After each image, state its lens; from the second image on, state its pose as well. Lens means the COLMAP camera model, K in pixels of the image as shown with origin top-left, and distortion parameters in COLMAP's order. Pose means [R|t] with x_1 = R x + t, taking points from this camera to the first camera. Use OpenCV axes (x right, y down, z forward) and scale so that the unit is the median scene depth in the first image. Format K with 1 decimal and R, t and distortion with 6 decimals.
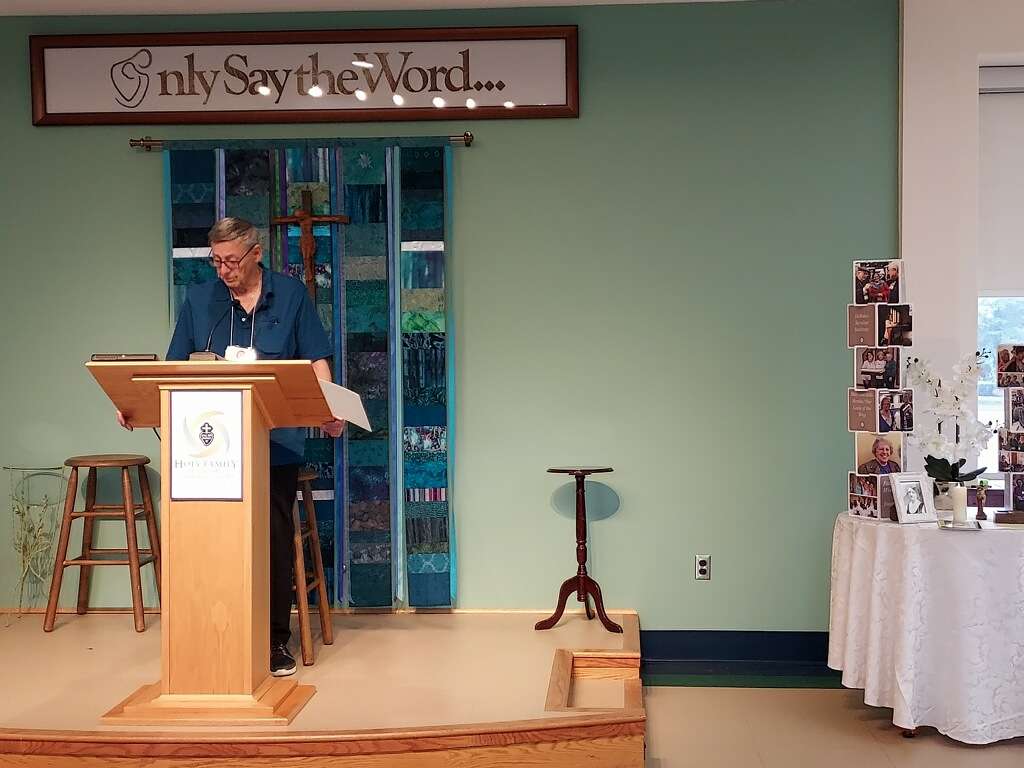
lens RADIAL K [[1440.2, 0, 520.0], [0, 1440.2, 373.5], [0, 0, 1]] dist [0.088672, 0.000000]
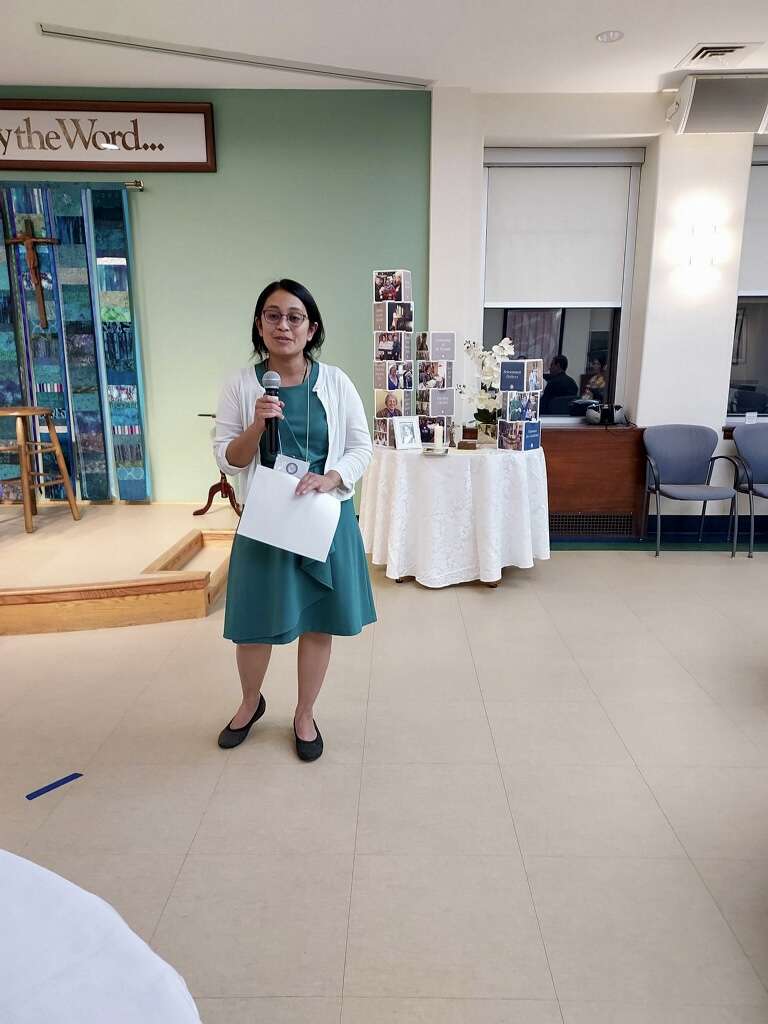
lens RADIAL K [[732.2, 0, 392.5], [0, 732.2, 512.2], [0, 0, 1]] dist [0.032908, 0.002043]
pose [[0.998513, -0.000779, 0.054501, 0.199589], [-0.009660, 0.981541, 0.191006, 0.018817], [-0.053644, -0.191249, 0.980075, 0.211246]]
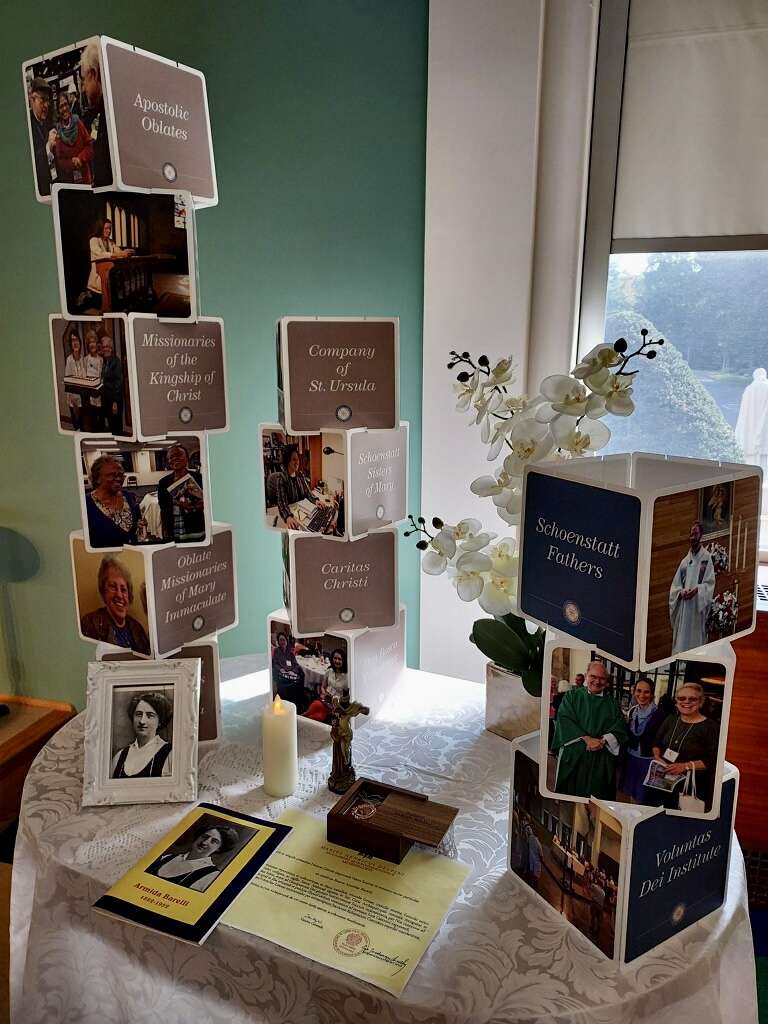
lens RADIAL K [[758.1, 0, 385.4], [0, 758.1, 513.0], [0, 0, 1]] dist [0.014234, 0.020308]
pose [[0.977599, 0.060016, -0.201737, 0.345303], [-0.019596, 0.980275, 0.196664, -0.008764], [0.209561, -0.188305, 0.959492, 0.783090]]
